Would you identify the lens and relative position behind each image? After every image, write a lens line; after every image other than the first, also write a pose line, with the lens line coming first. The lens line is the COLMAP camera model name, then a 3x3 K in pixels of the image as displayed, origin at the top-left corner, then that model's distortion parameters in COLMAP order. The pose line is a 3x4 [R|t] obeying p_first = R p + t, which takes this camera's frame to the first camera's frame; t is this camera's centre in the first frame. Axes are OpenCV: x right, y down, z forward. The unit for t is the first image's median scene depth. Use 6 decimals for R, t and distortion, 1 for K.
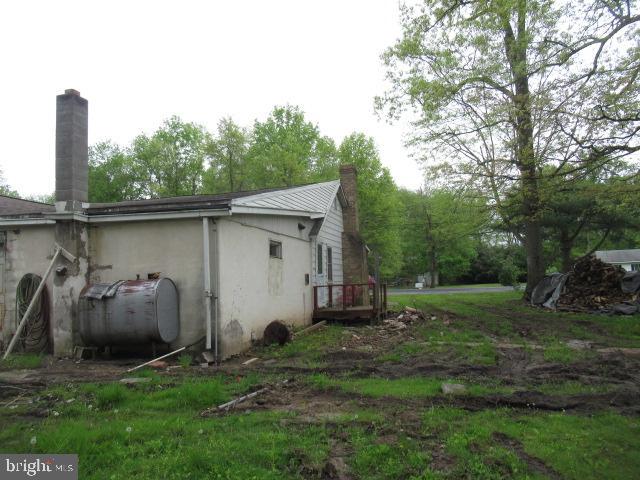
lens RADIAL K [[484.4, 0, 316.8], [0, 484.4, 253.9], [0, 0, 1]] dist [0.004294, 0.006324]
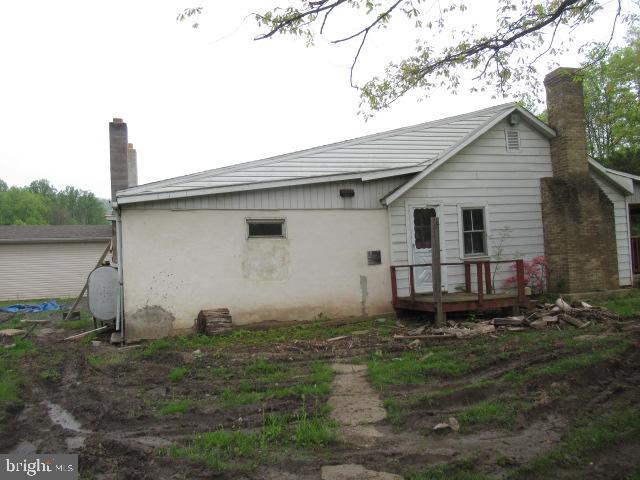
lens RADIAL K [[484.4, 0, 316.8], [0, 484.4, 253.9], [0, 0, 1]] dist [0.004294, 0.006324]
pose [[0.514139, 0.019647, -0.857482, 0.619459], [0.075000, 0.994878, 0.067765, -0.014355], [0.854422, -0.099151, 0.510032, 0.531220]]
